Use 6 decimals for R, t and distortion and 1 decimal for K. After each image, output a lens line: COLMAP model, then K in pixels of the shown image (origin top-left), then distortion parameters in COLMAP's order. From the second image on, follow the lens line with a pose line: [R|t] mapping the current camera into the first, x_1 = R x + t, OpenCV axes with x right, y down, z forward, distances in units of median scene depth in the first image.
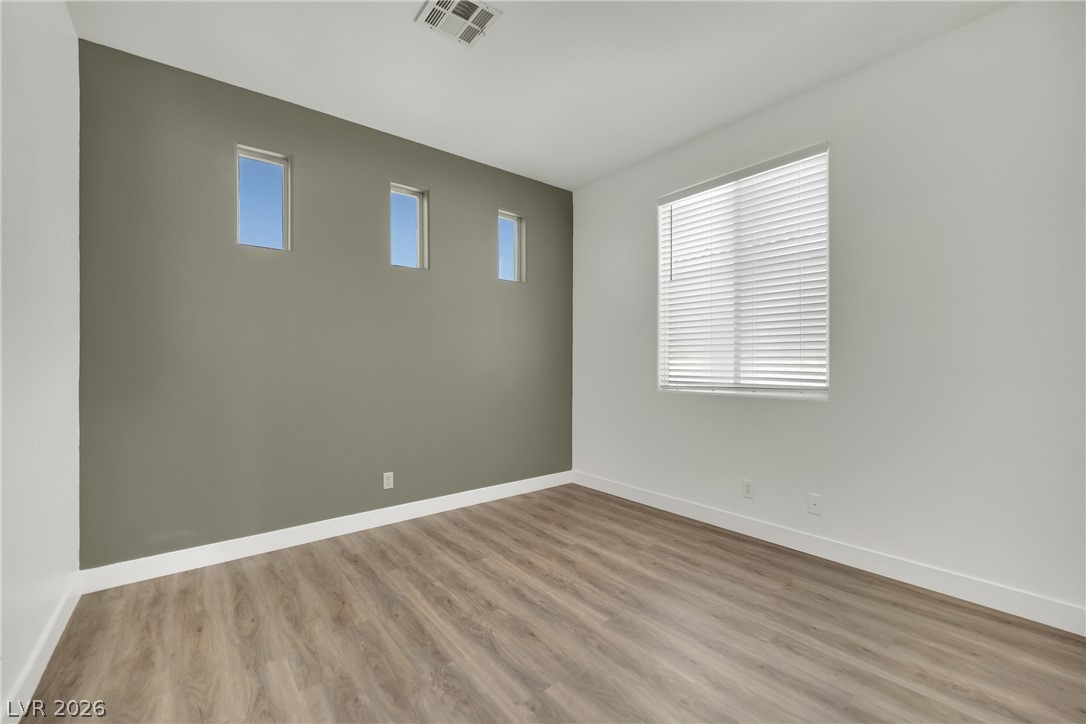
lens RADIAL K [[444.2, 0, 548.1], [0, 444.2, 363.8], [0, 0, 1]] dist [-0.019253, 0.000284]
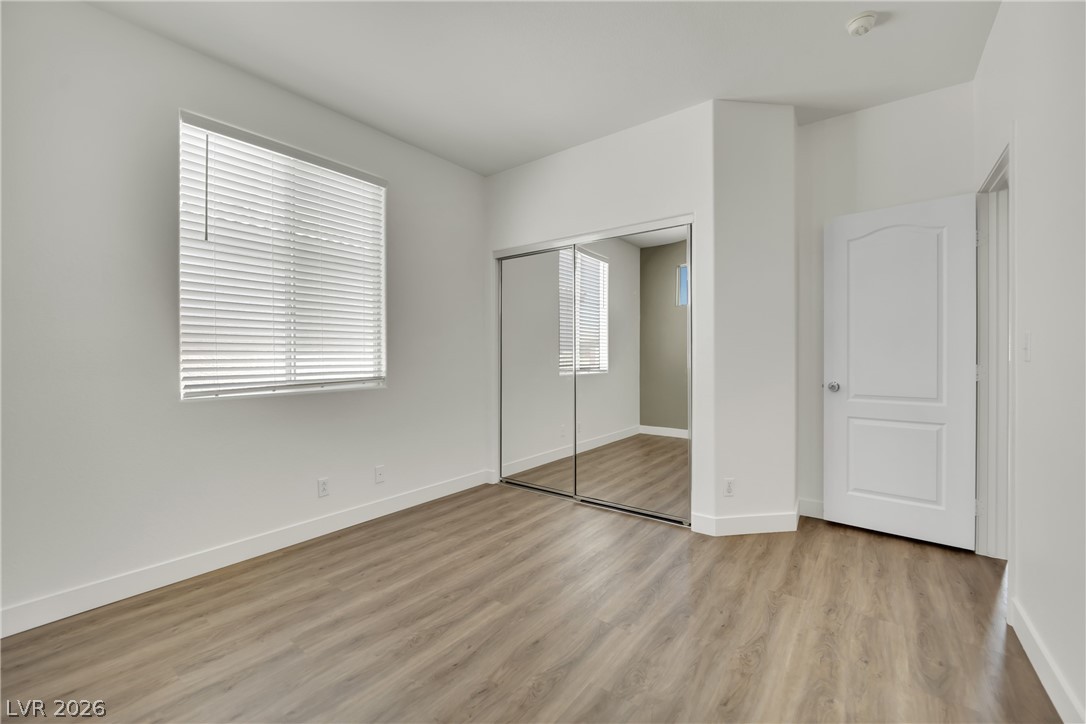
lens RADIAL K [[444.2, 0, 541.3], [0, 444.2, 355.7], [0, 0, 1]] dist [-0.019253, 0.000284]
pose [[-0.228200, 0.001852, 0.973613, -0.693868], [0.007190, 0.999974, -0.000217, -0.003240], [-0.973588, 0.006950, -0.228207, 0.864101]]
